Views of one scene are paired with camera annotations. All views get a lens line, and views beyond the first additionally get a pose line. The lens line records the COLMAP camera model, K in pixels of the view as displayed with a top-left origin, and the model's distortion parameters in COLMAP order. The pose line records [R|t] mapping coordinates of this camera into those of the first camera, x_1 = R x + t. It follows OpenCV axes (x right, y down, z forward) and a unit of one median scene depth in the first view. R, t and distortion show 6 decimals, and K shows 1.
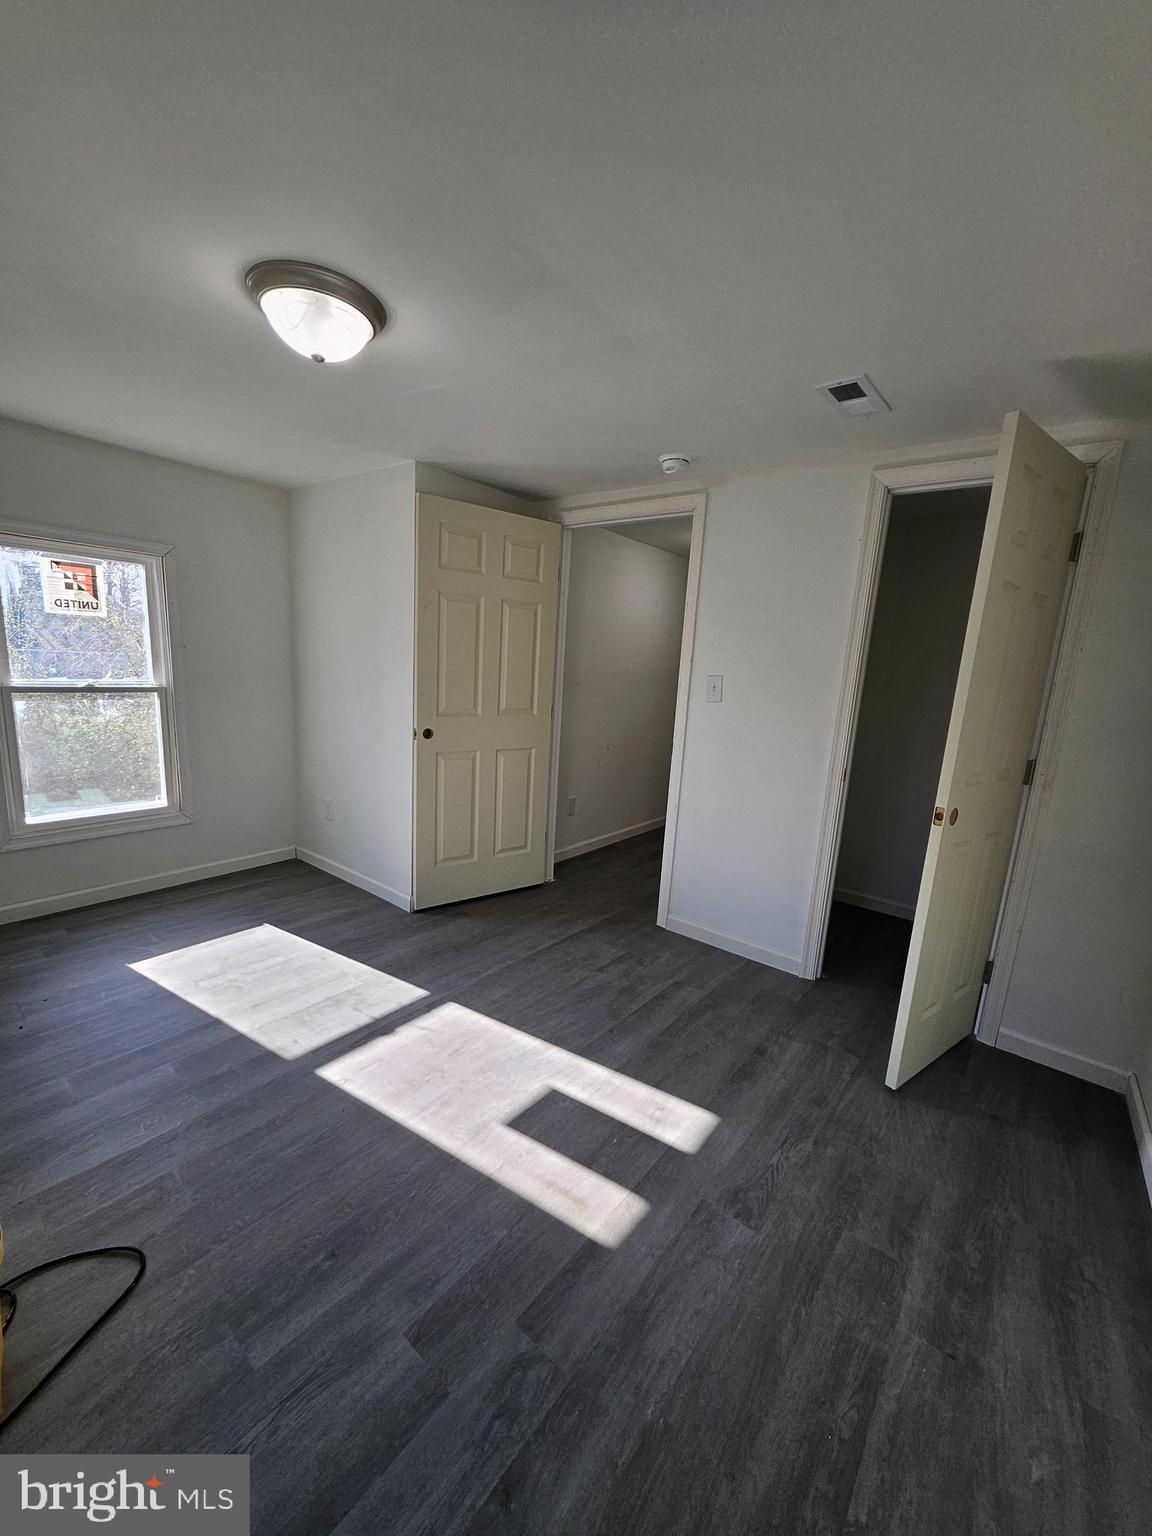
lens RADIAL K [[606.2, 0, 567.7], [0, 606.2, 778.7], [0, 0, 1]] dist [0.005498, -0.000223]
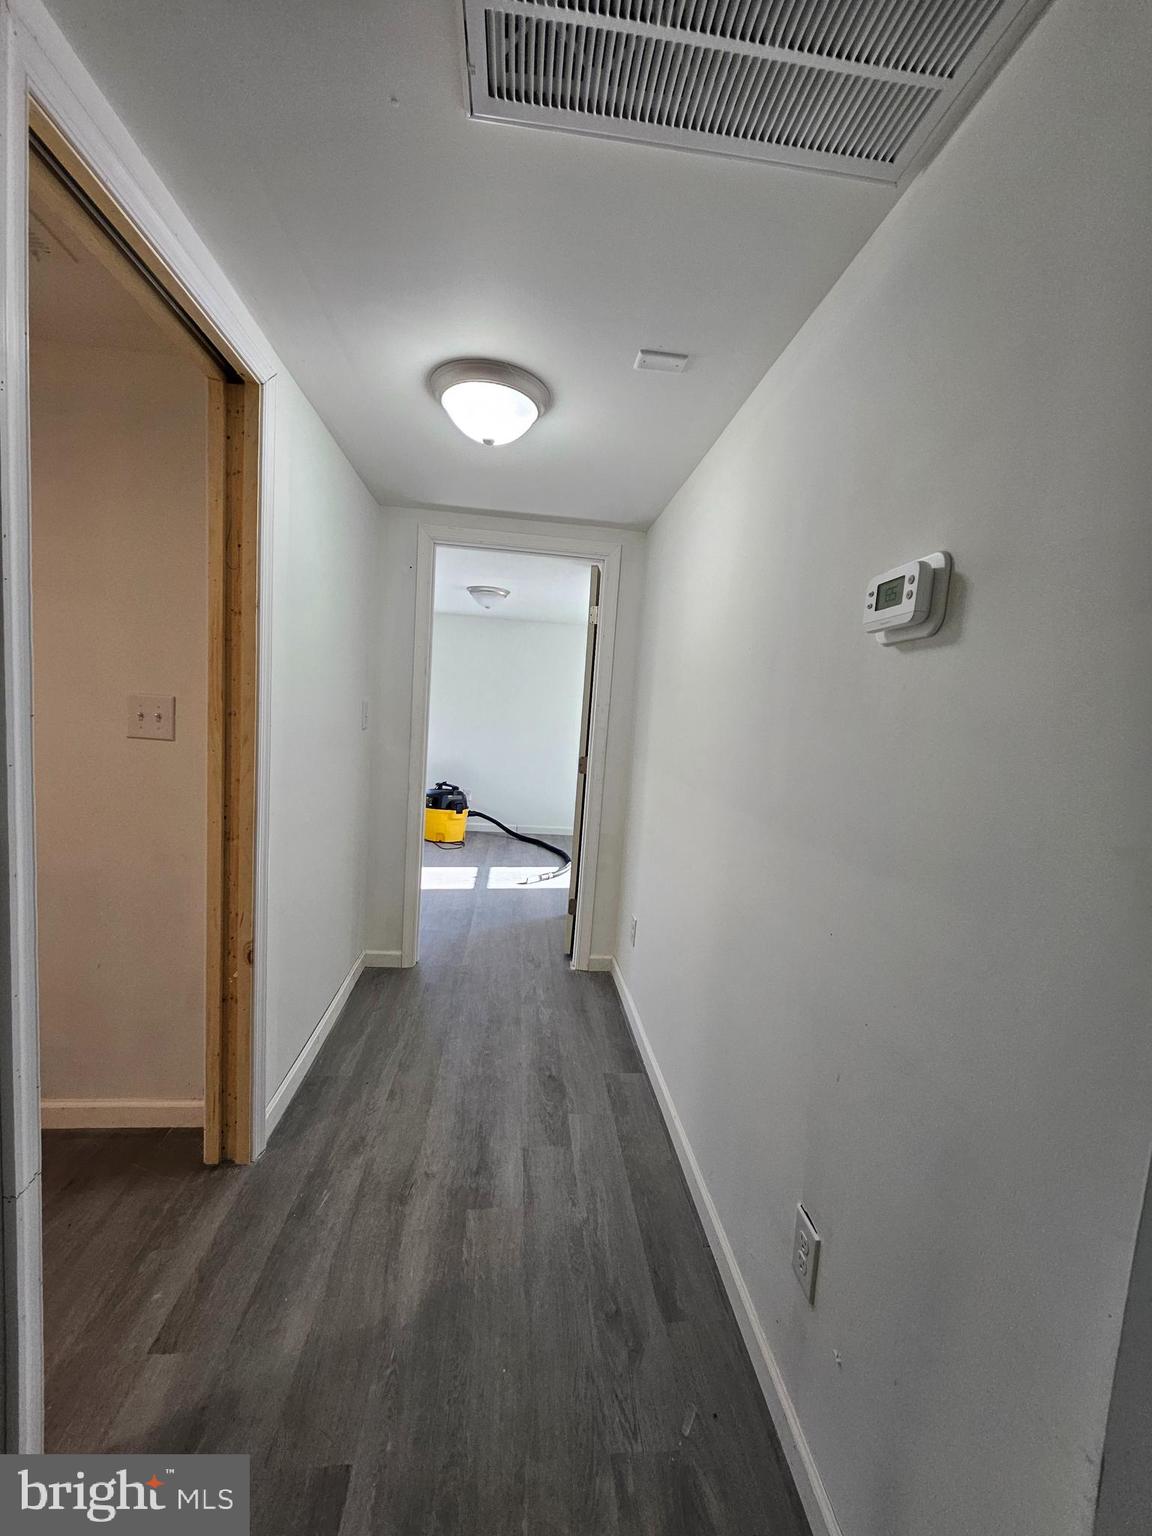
lens RADIAL K [[604.7, 0, 576.0], [0, 604.7, 768.0], [0, 0, 1]] dist [0.004852, 0.000082]
pose [[-0.697958, -0.030826, -0.715475, 0.804082], [-0.238192, 0.952184, 0.191336, -0.356078], [0.675366, 0.303965, -0.671927, 2.057457]]
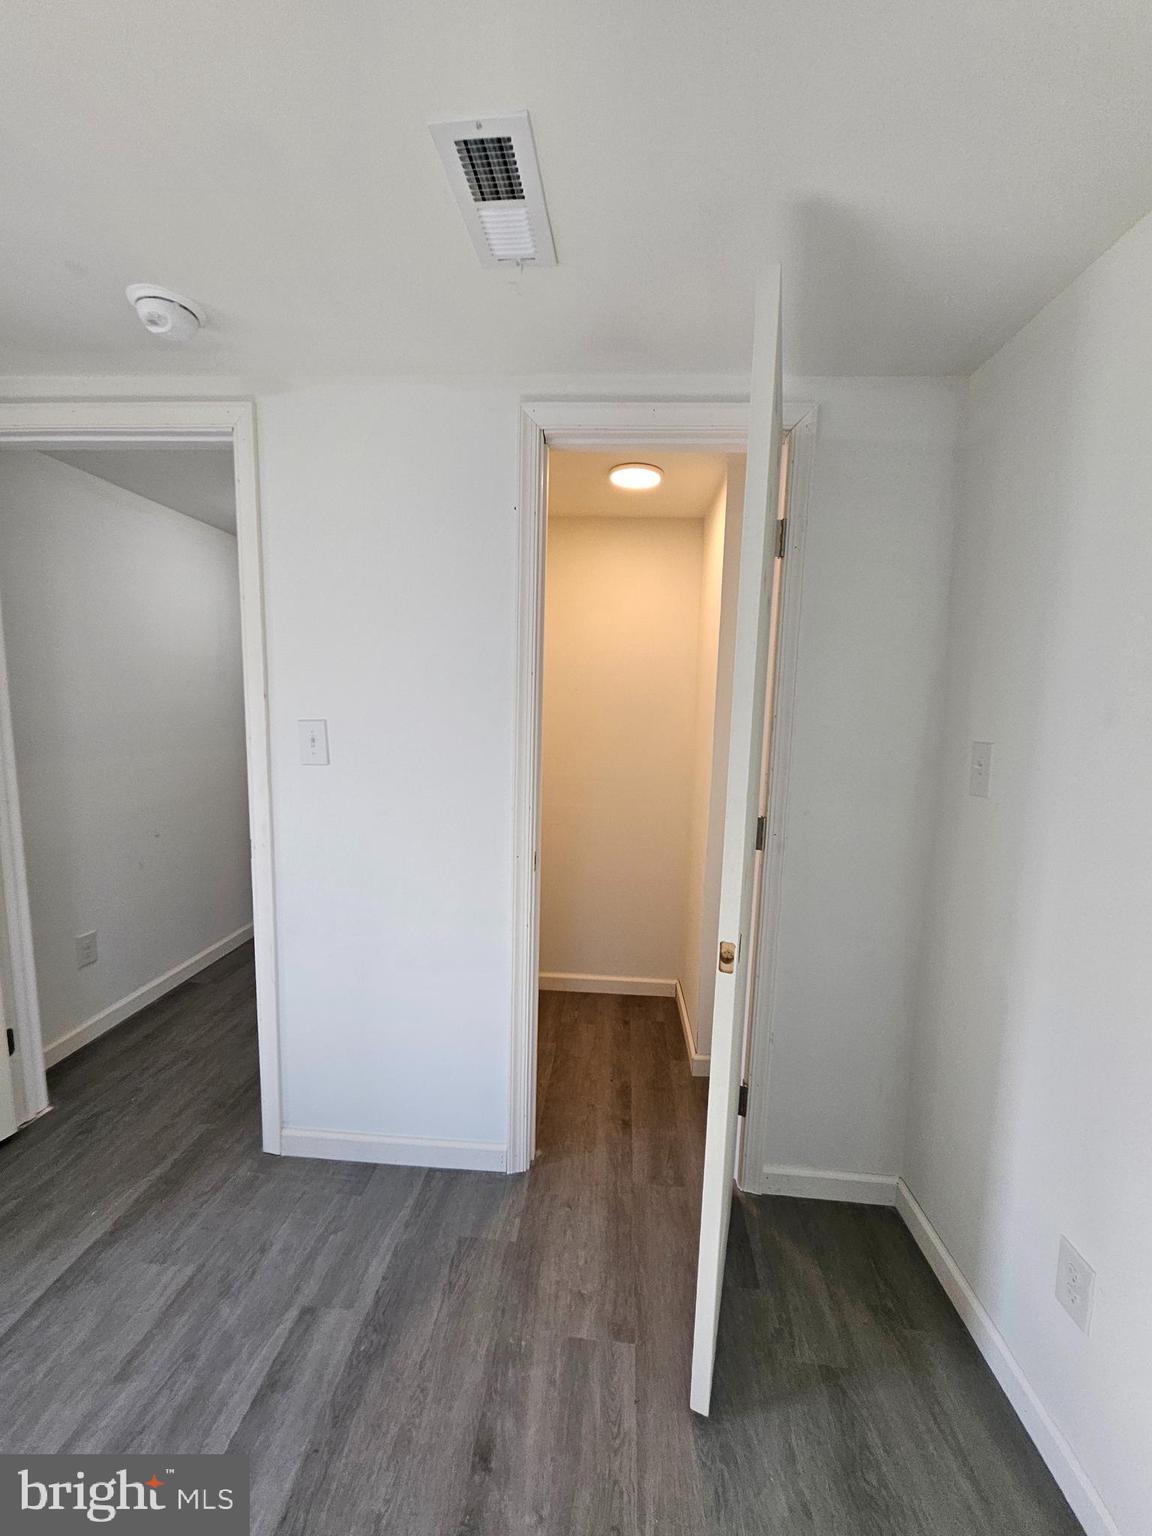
lens RADIAL K [[604.7, 0, 576.0], [0, 604.7, 768.0], [0, 0, 1]] dist [0.004852, 0.000082]
pose [[0.820365, -0.103402, 0.562414, 0.122054], [0.130777, 0.991375, -0.008490, -0.088443], [-0.556685, 0.080516, 0.826812, 0.389371]]
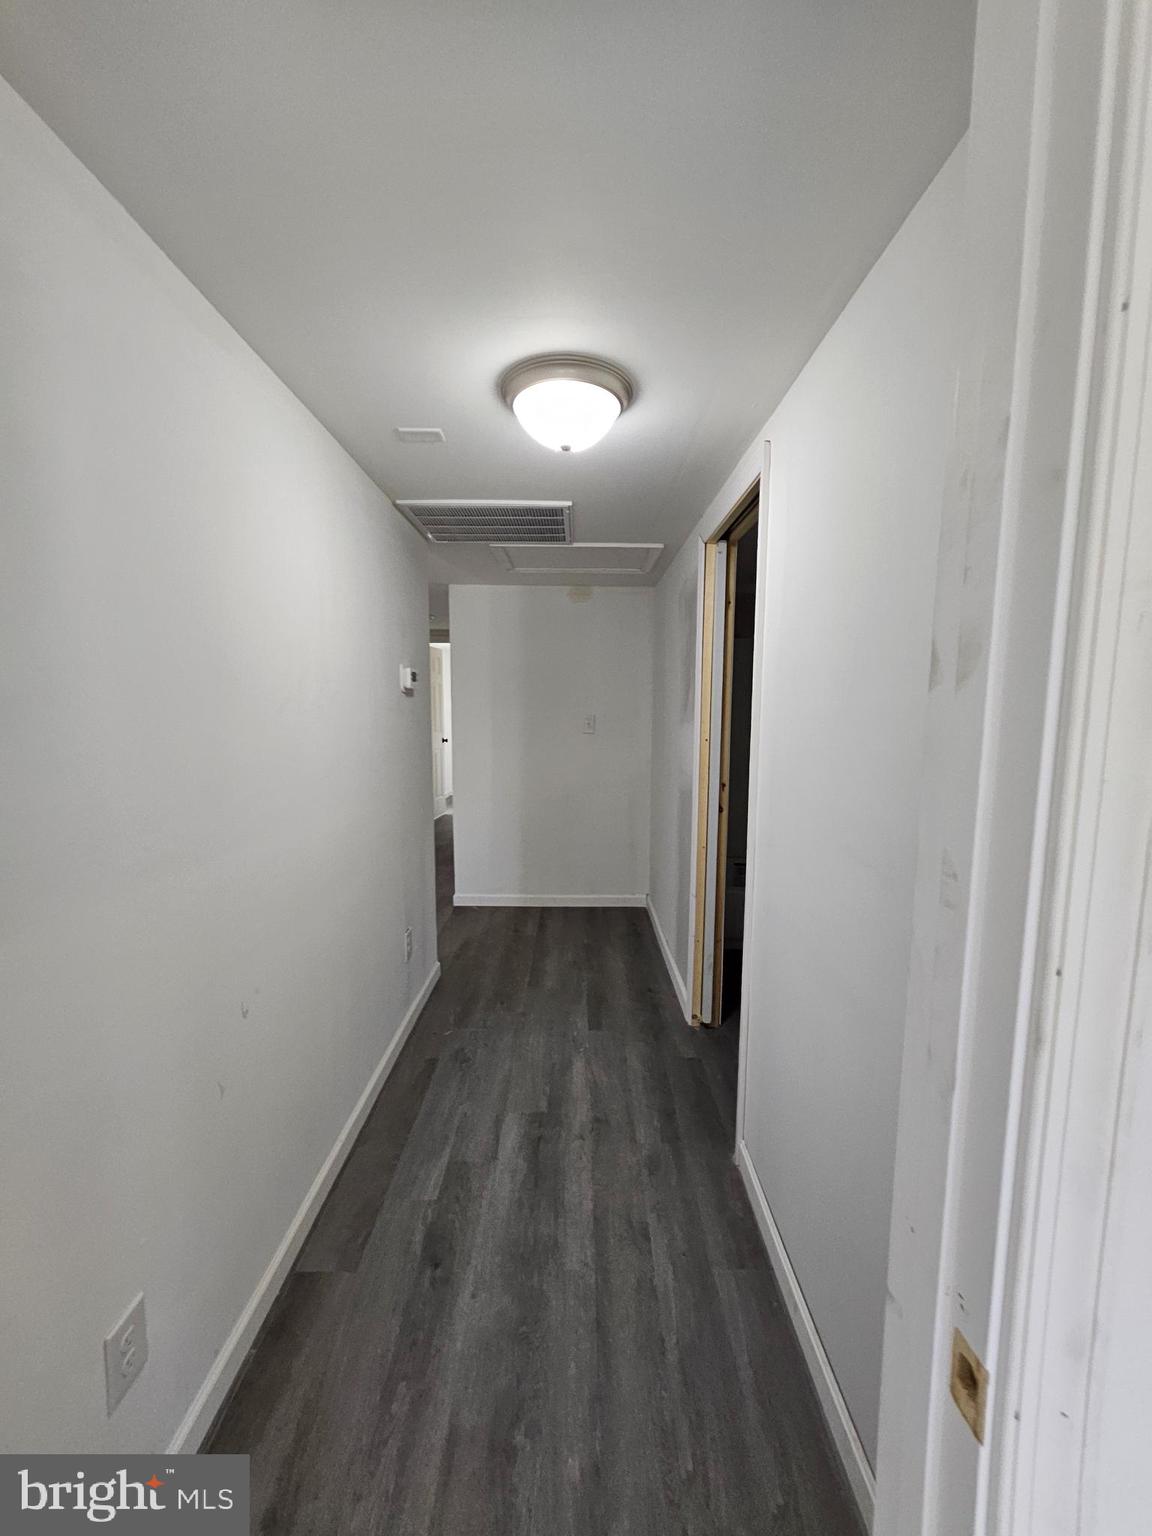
lens RADIAL K [[604.7, 0, 576.0], [0, 604.7, 768.0], [0, 0, 1]] dist [0.004852, 0.000082]
pose [[0.771828, -0.117808, 0.624823, 0.028448], [0.158479, 0.987316, -0.009611, -0.233064], [-0.615765, 0.106439, 0.780708, 1.030419]]
